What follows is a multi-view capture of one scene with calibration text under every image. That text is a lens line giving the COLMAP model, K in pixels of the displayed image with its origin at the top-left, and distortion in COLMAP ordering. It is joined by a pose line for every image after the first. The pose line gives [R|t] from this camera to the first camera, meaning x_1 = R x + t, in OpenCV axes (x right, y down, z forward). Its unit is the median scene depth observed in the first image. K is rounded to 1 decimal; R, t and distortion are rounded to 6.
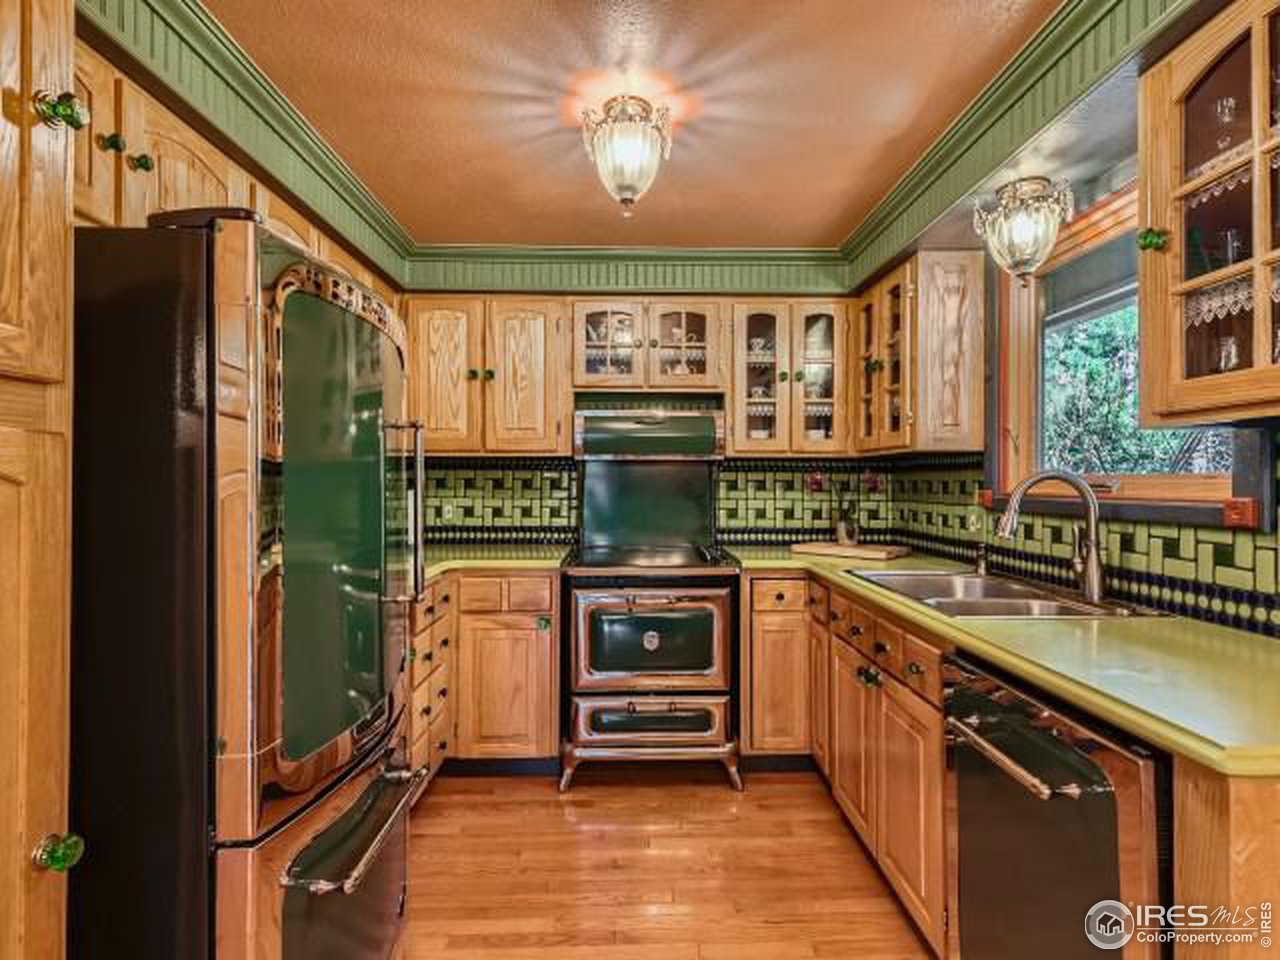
lens RADIAL K [[656.7, 0, 645.5], [0, 656.7, 480.1], [0, 0, 1]] dist [0.026058, -0.009828]
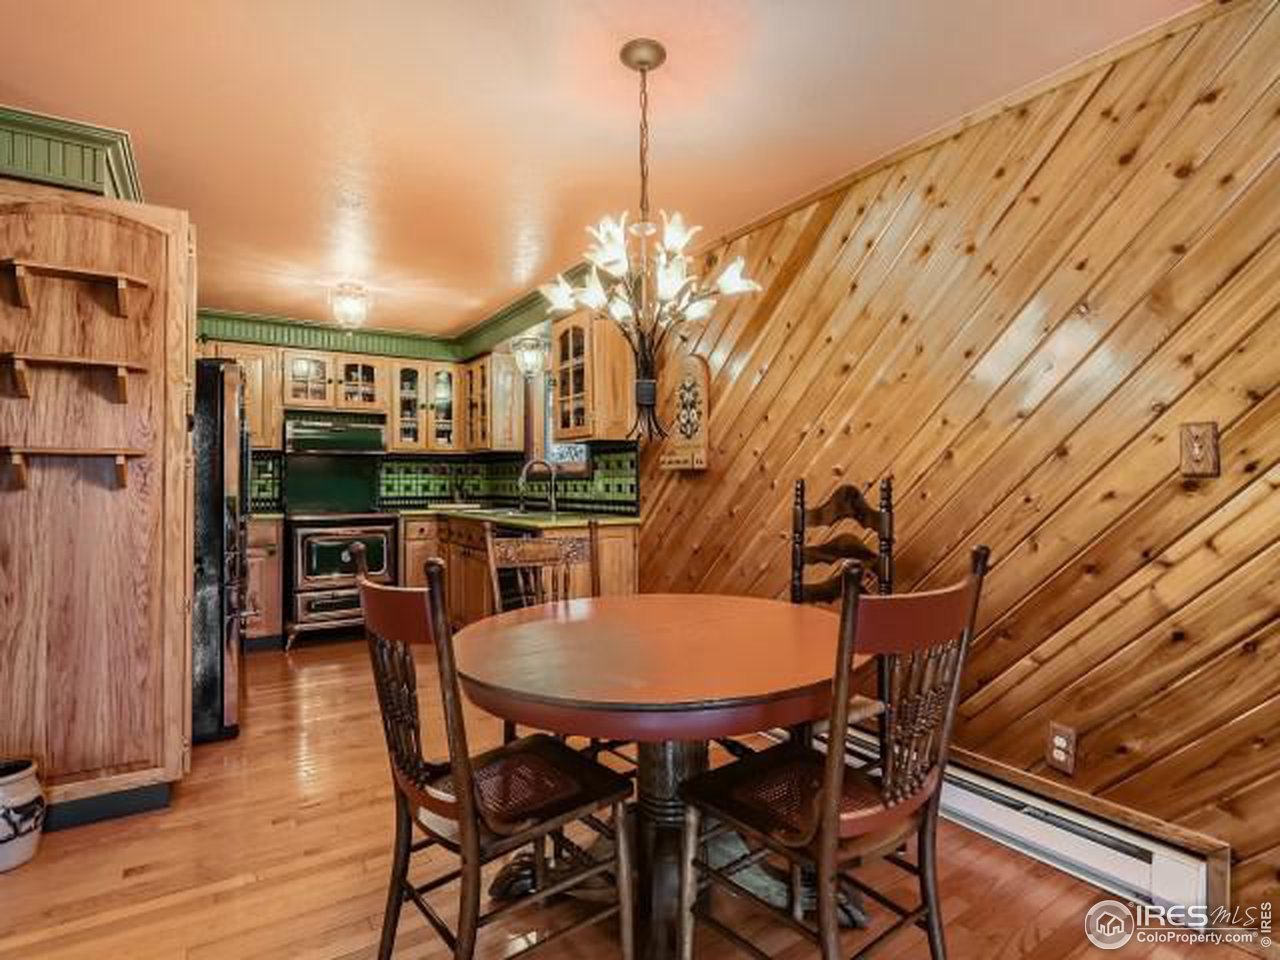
lens RADIAL K [[656.7, 0, 638.6], [0, 656.7, 474.1], [0, 0, 1]] dist [0.026058, -0.009828]
pose [[0.856813, 0.000027, 0.515627, -0.222276], [0.005206, 0.999949, -0.008704, 0.043013], [-0.515601, 0.010142, 0.856769, -0.873585]]
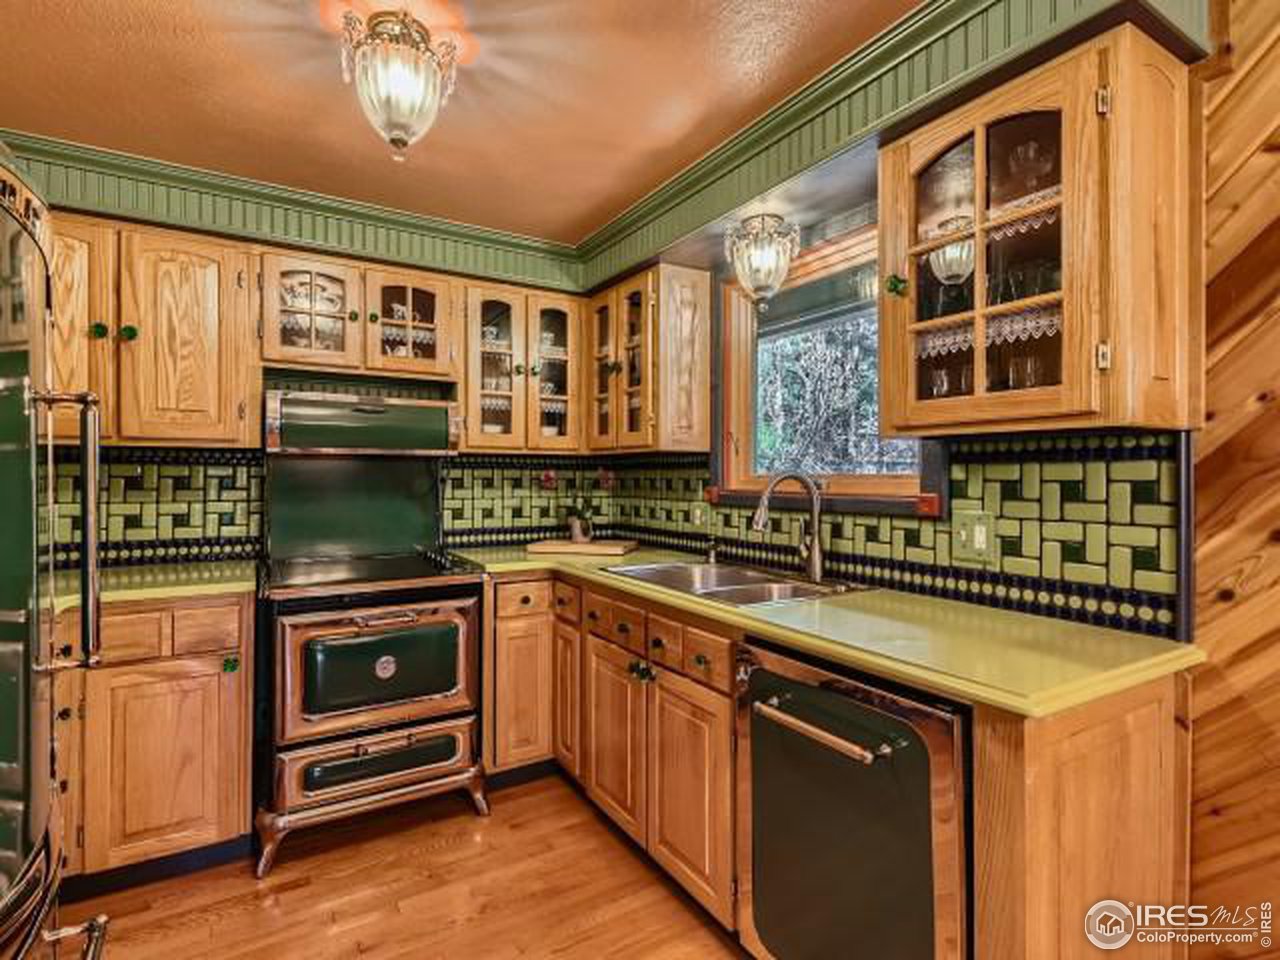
lens RADIAL K [[656.7, 0, 653.2], [0, 656.7, 475.8], [0, 0, 1]] dist [0.026058, -0.009828]
pose [[0.866155, 0.000396, 0.499775, -0.114331], [-0.001397, 0.999998, 0.001628, -0.005197], [-0.499773, -0.002108, 0.866154, 0.083083]]
